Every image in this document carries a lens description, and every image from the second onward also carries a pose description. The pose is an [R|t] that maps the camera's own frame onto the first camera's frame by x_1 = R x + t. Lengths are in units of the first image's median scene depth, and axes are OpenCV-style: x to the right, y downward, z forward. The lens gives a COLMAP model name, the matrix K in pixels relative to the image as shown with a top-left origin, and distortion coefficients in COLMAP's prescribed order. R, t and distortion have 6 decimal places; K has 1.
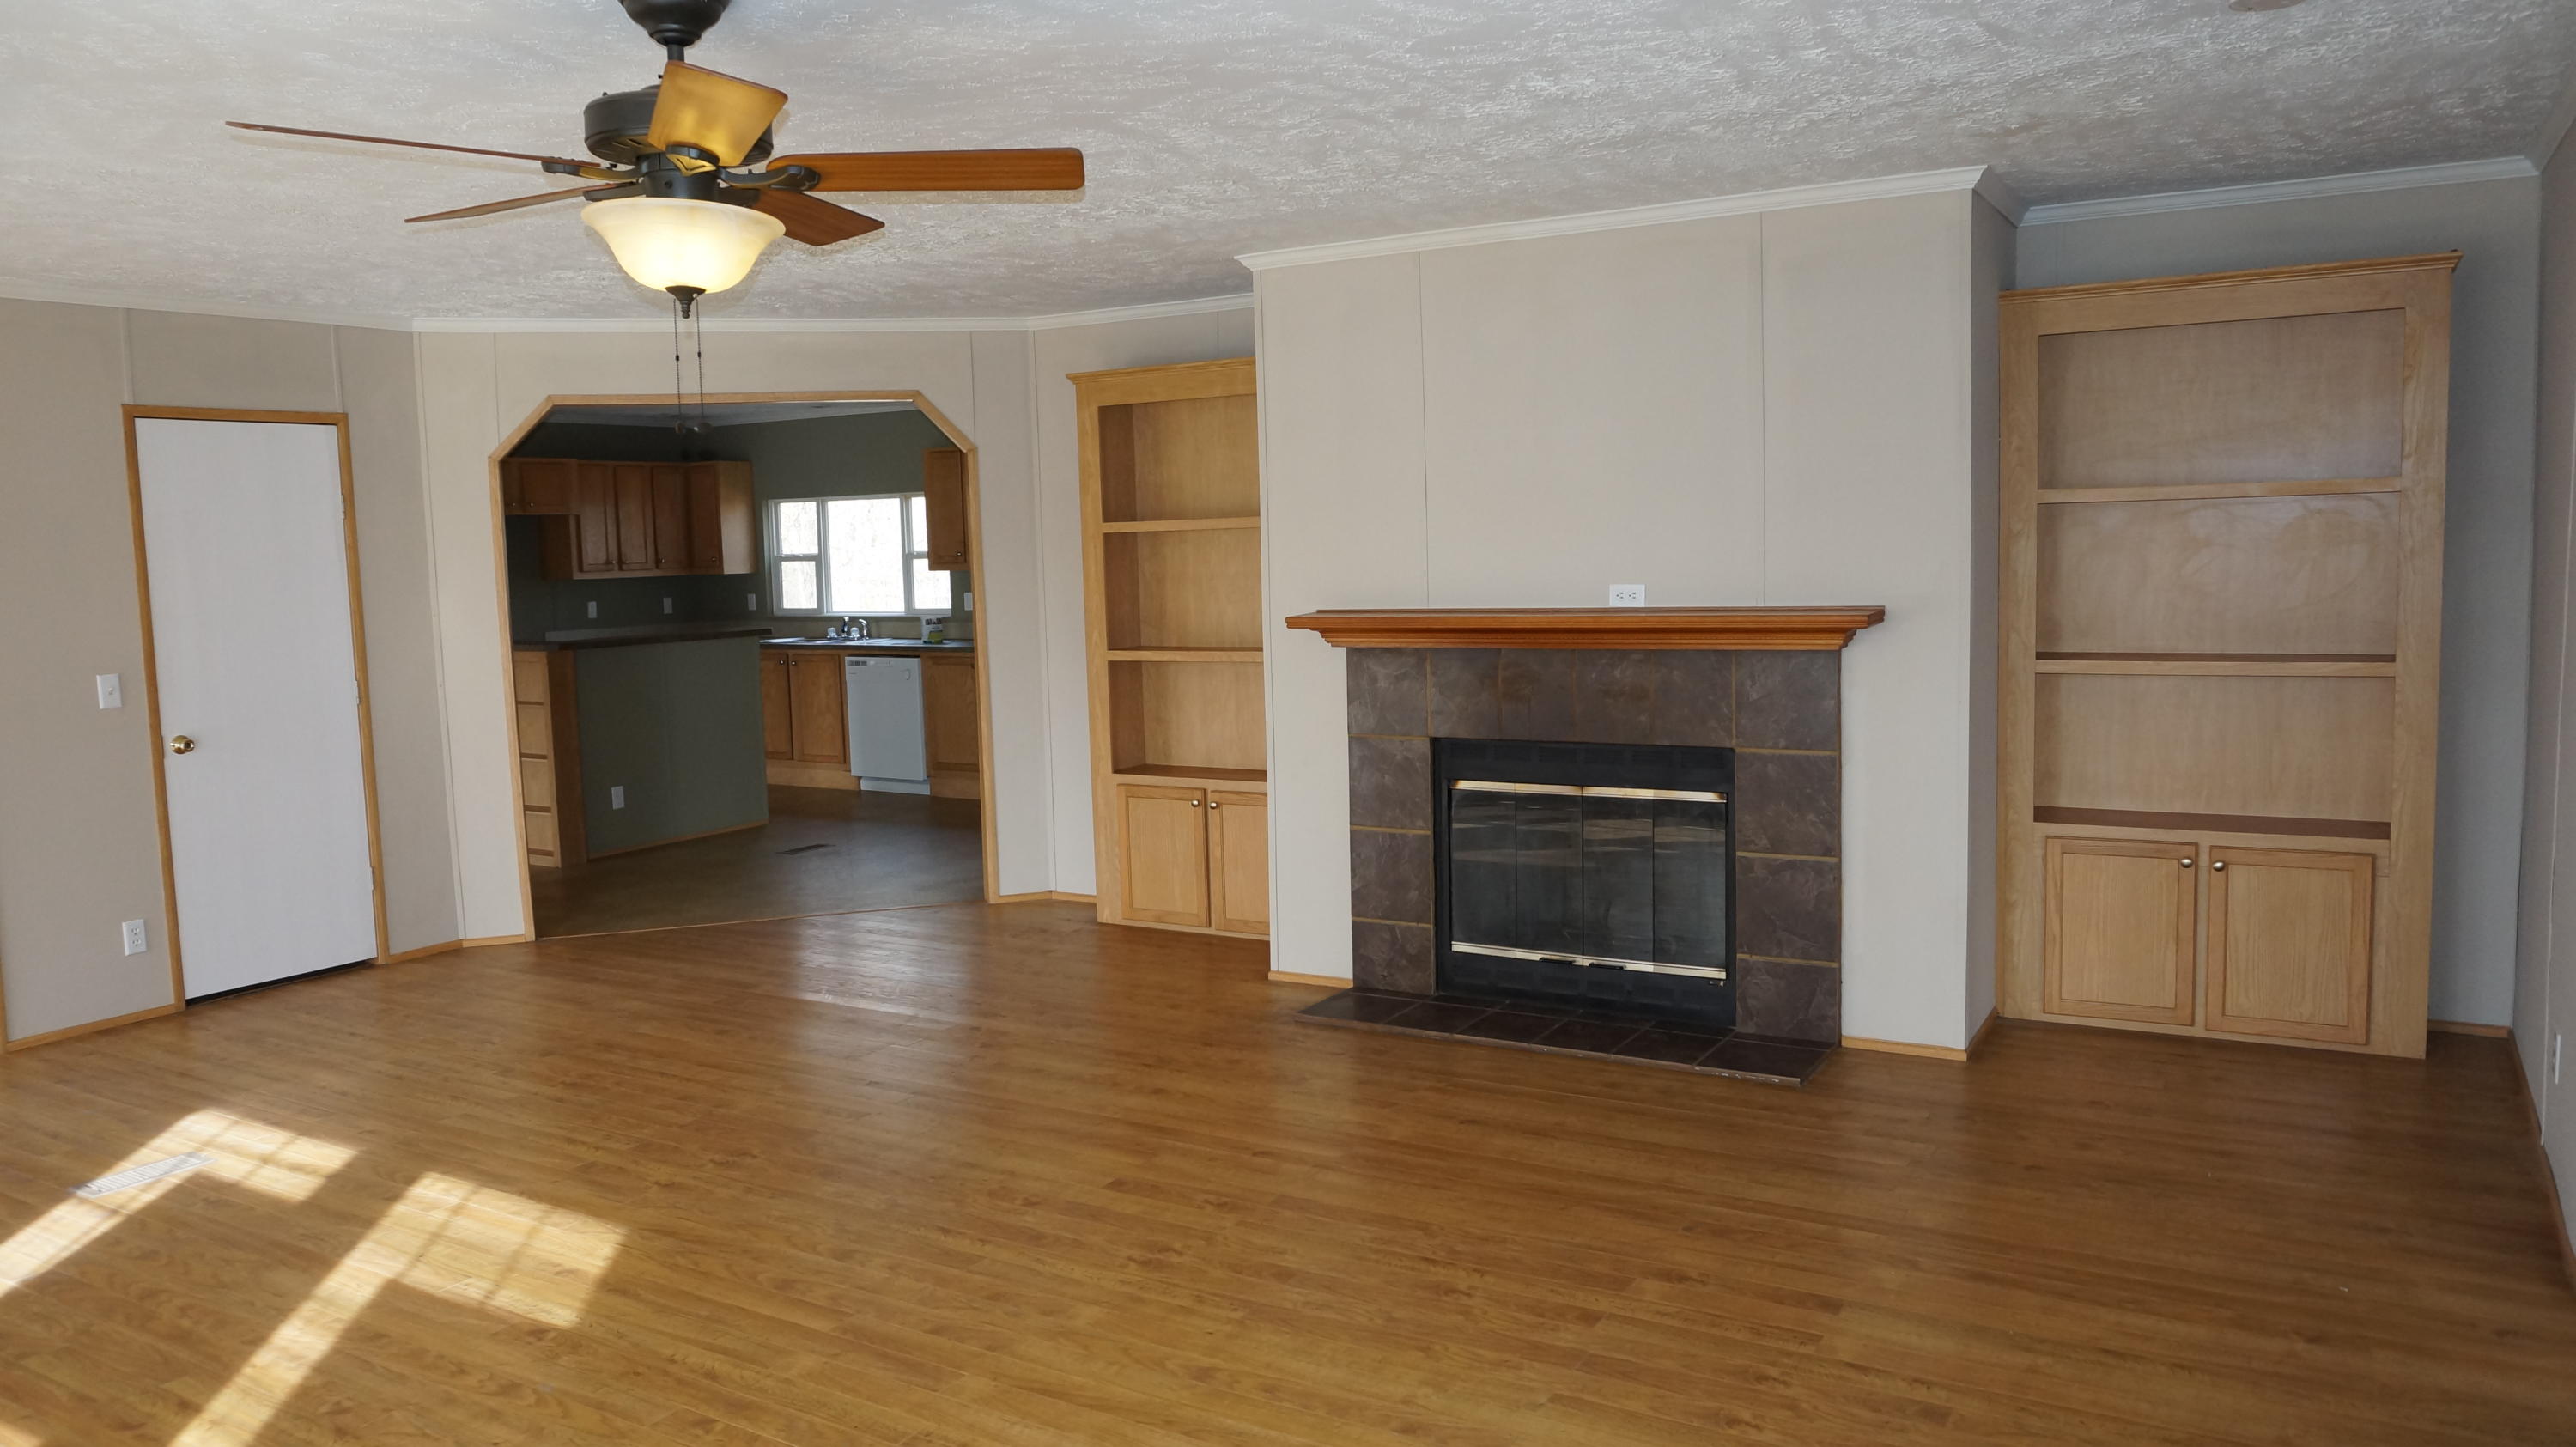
lens RADIAL K [[1763.3, 0, 1292.7], [0, 1763.3, 732.1], [0, 0, 1]] dist [-0.052244, 0.027375]
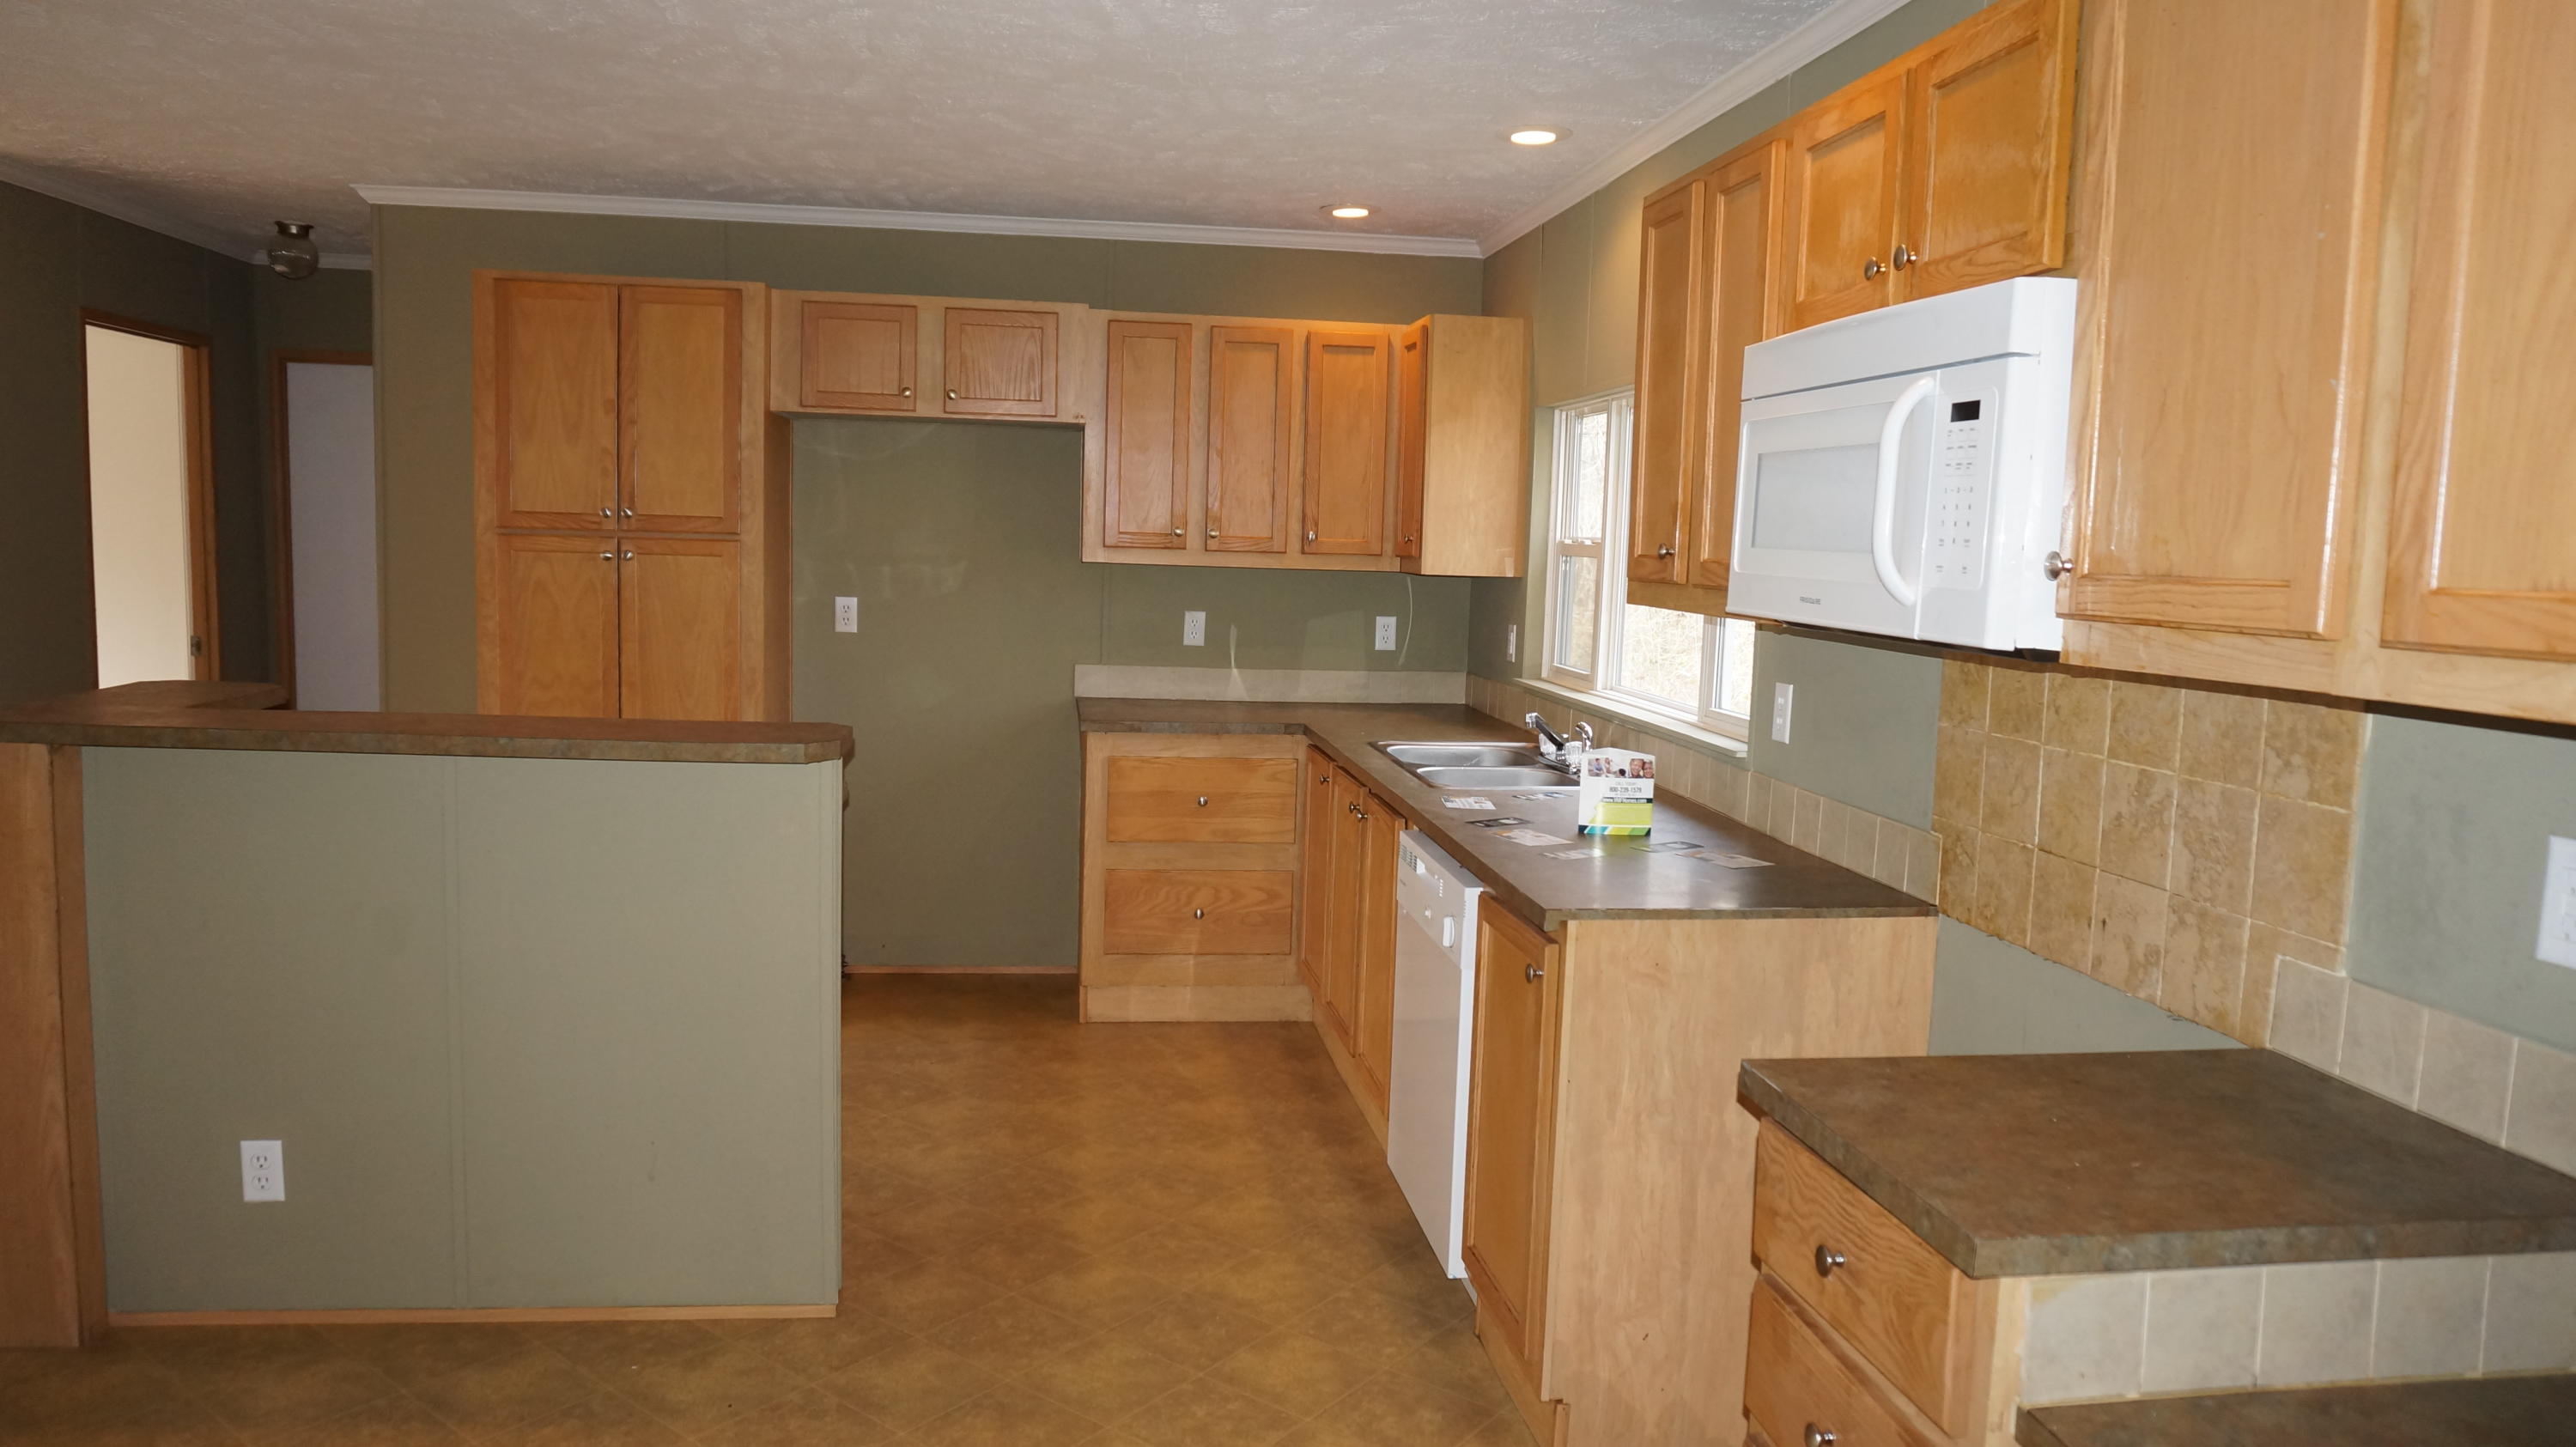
lens RADIAL K [[1723.6, 0, 1257.7], [0, 1723.6, 705.7], [0, 0, 1]] dist [-0.053380, 0.027648]
pose [[0.614713, 0.121317, -0.779365, -0.030417], [-0.134348, 0.989766, 0.048103, -0.168231], [0.777225, 0.075136, 0.624721, 1.616337]]
